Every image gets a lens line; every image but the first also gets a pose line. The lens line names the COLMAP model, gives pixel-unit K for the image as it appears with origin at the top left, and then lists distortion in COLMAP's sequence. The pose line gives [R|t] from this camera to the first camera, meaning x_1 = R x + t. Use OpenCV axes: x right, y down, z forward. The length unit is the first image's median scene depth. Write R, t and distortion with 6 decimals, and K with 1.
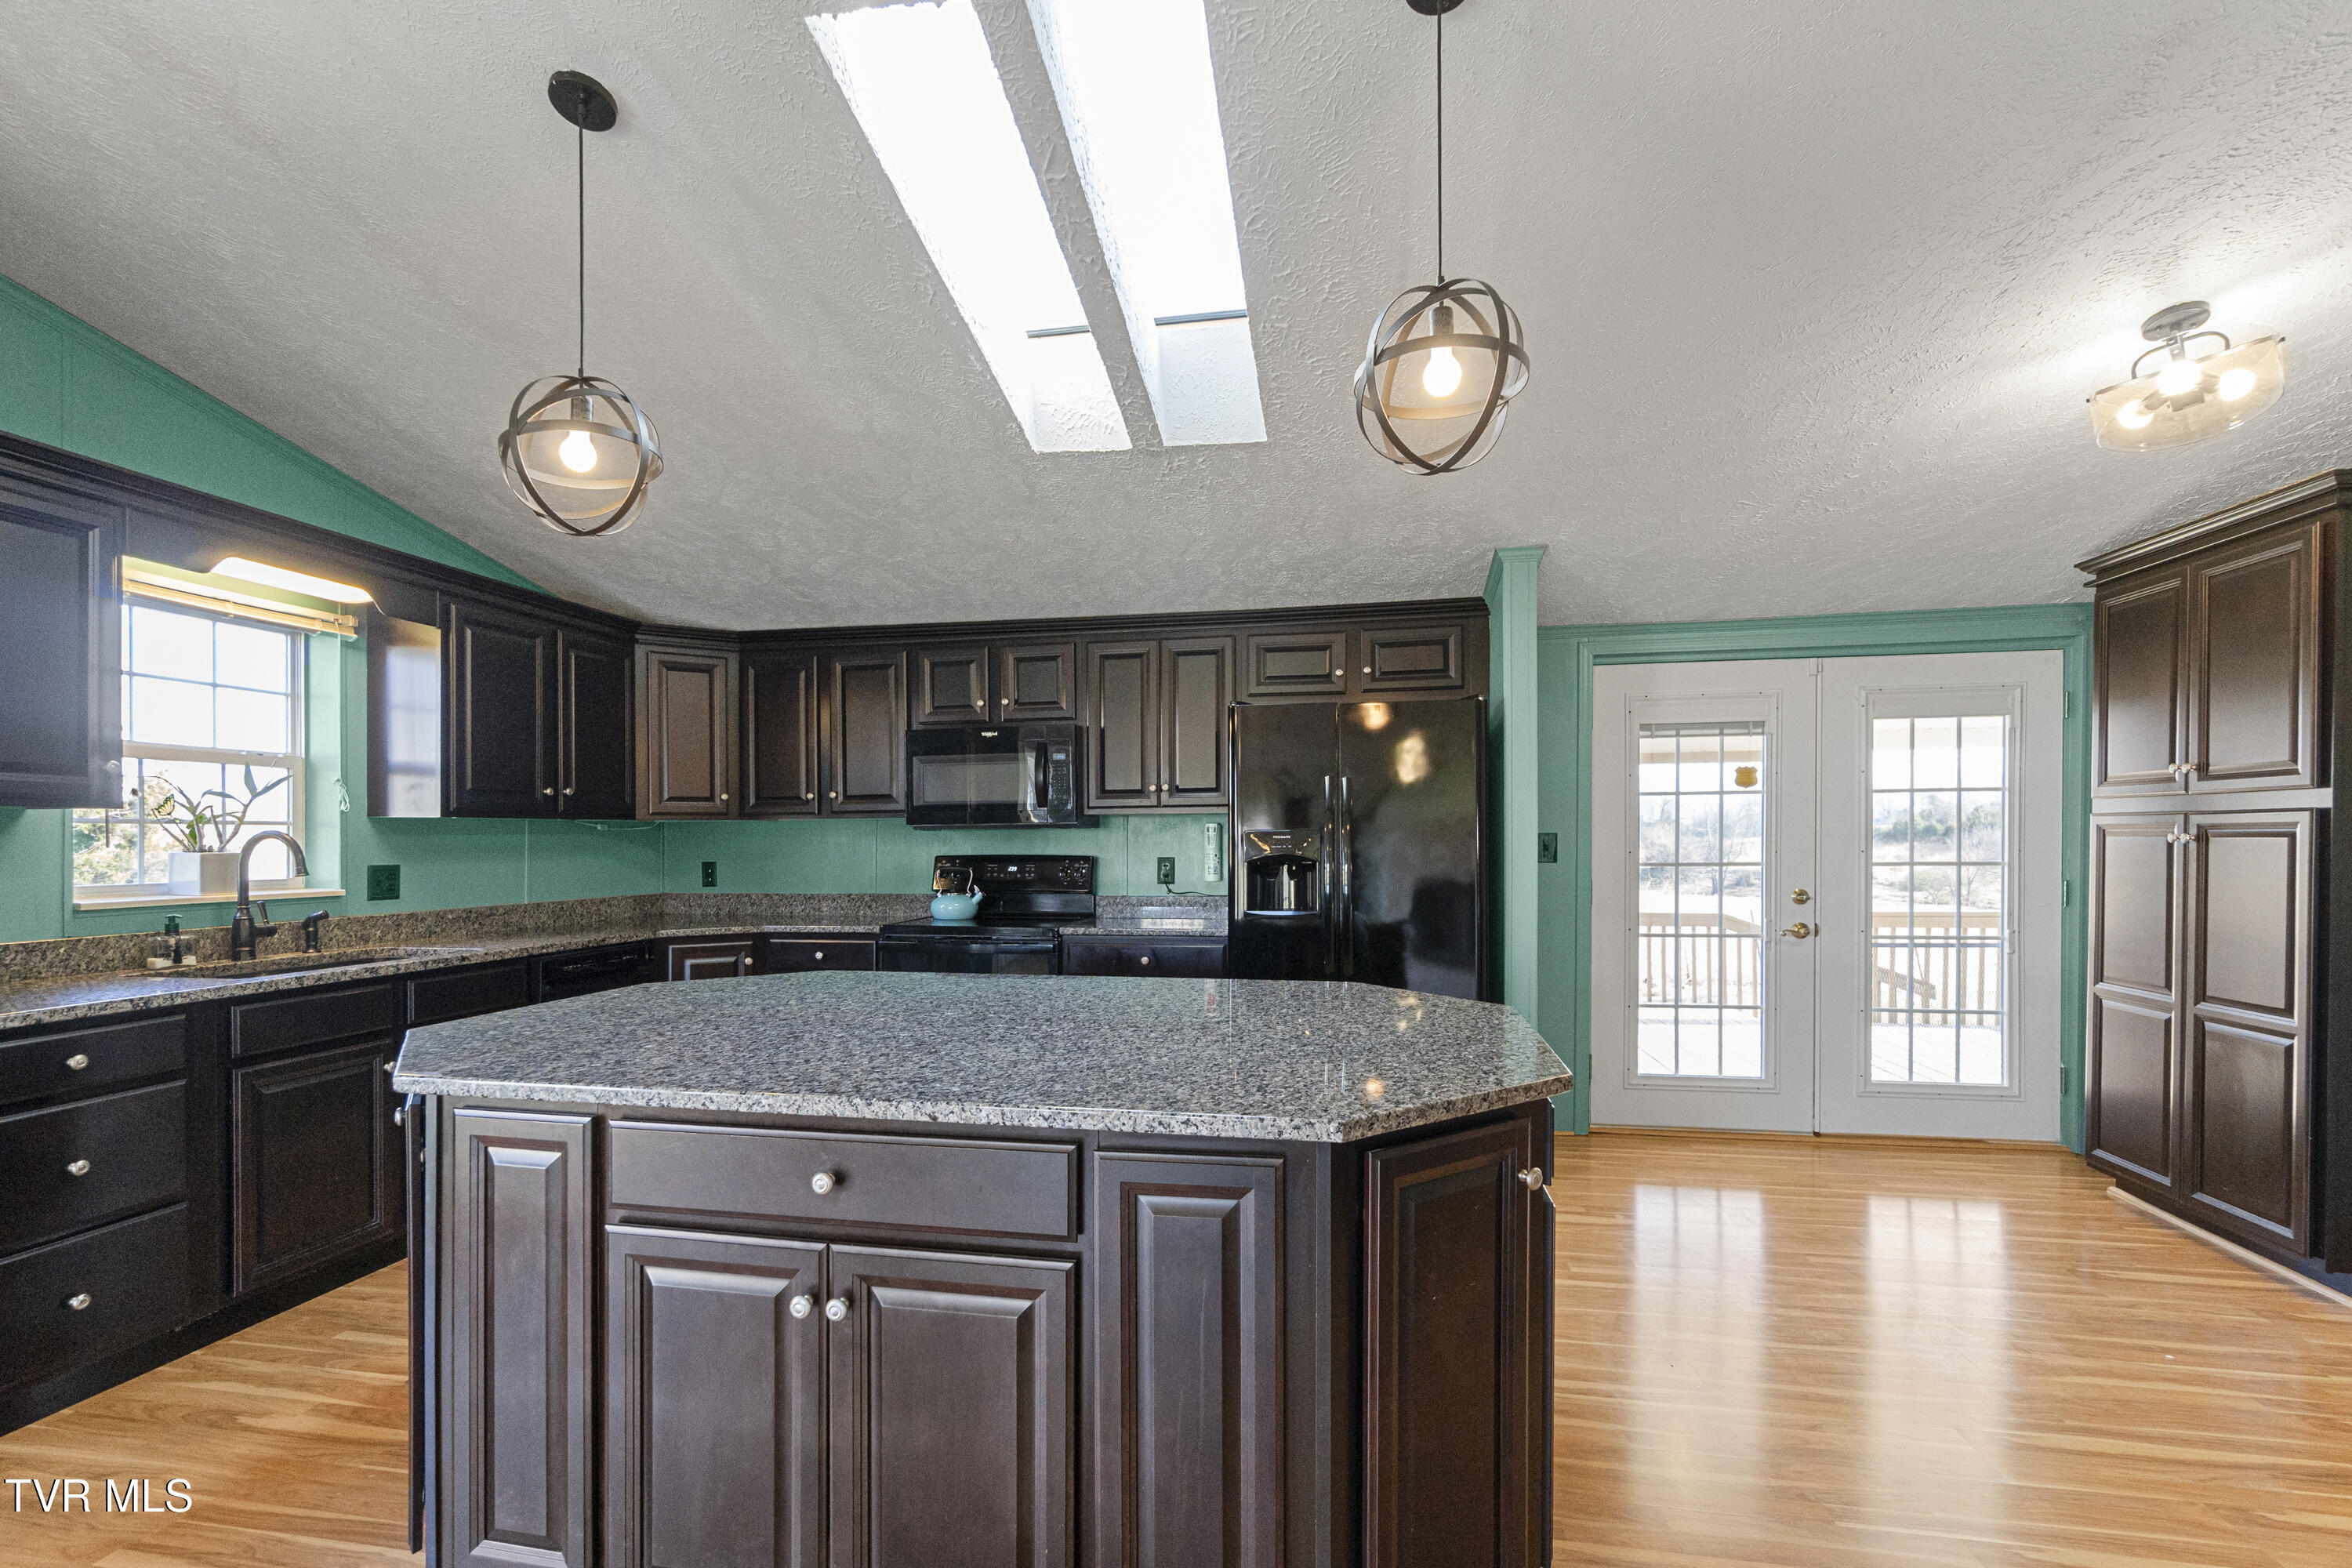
lens RADIAL K [[1043.7, 0, 1179.0], [0, 1043.7, 852.6], [0, 0, 1]] dist [-0.001572, -0.000188]
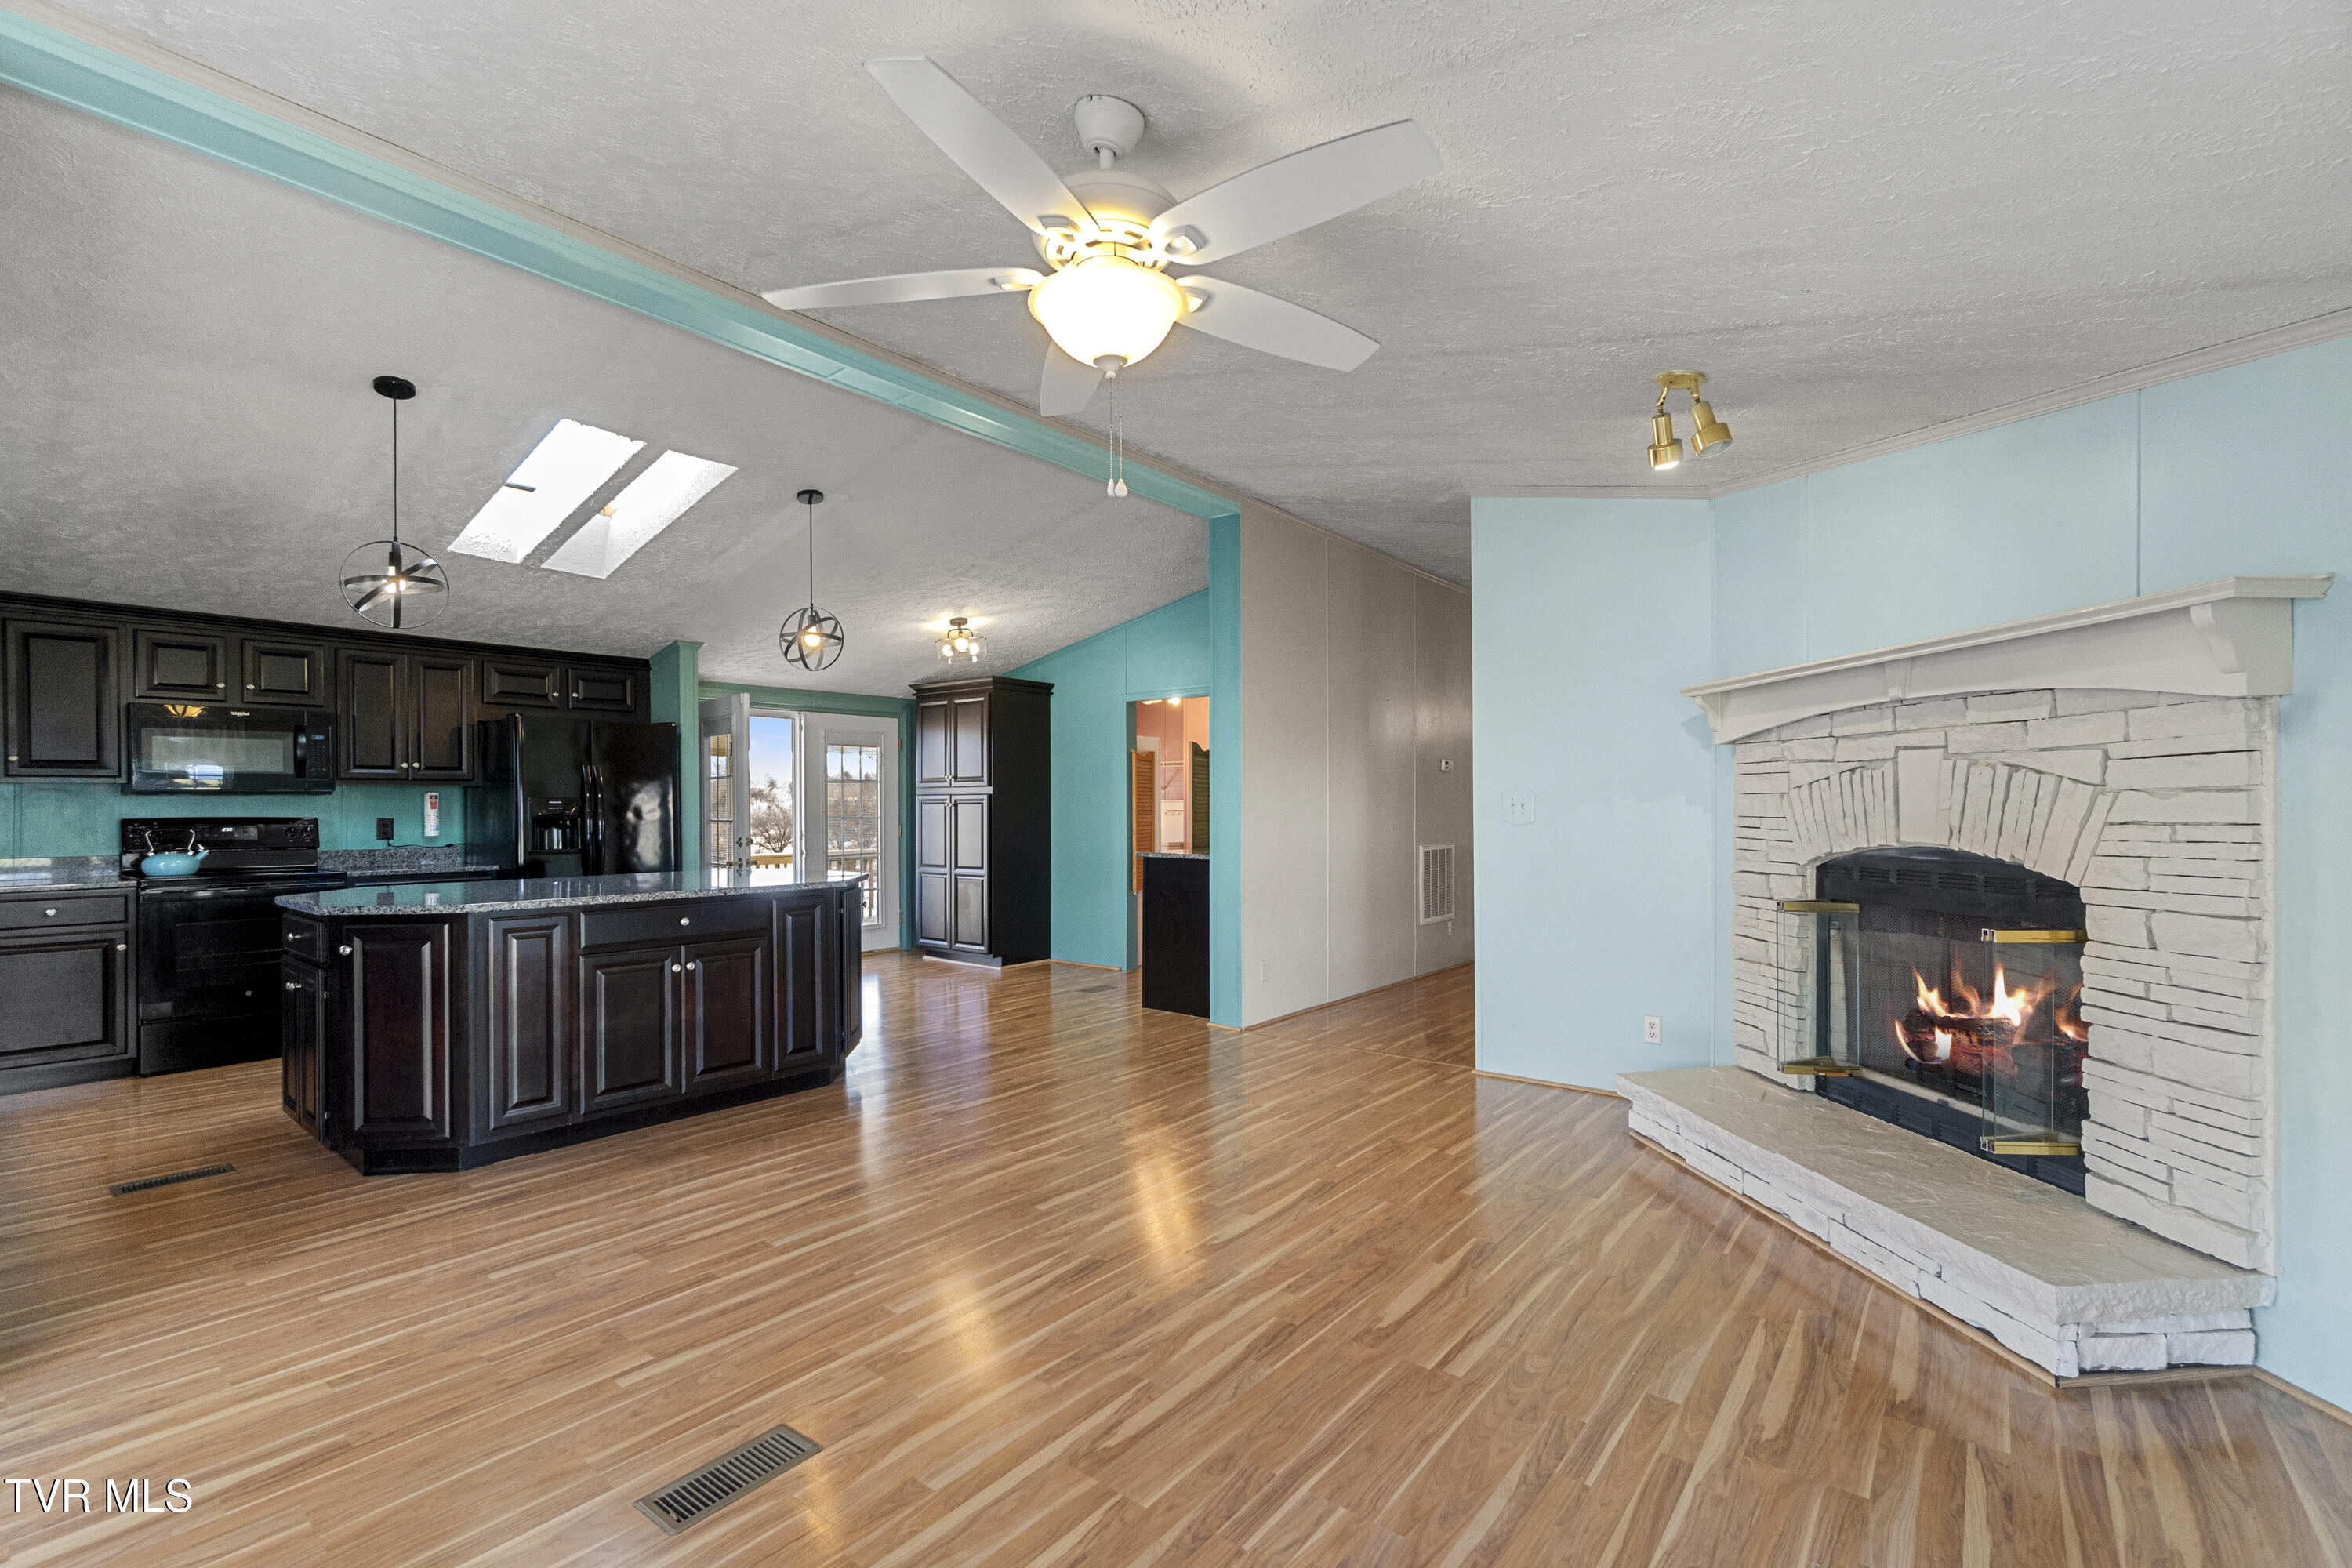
lens RADIAL K [[1040.7, 0, 1157.8], [0, 1040.7, 809.1], [0, 0, 1]] dist [0.002196, 0.000339]
pose [[0.492724, 0.001279, 0.870185, -0.957135], [0.013376, 0.999870, -0.009043, 0.025405], [-0.870083, 0.016095, 0.492642, -0.662951]]
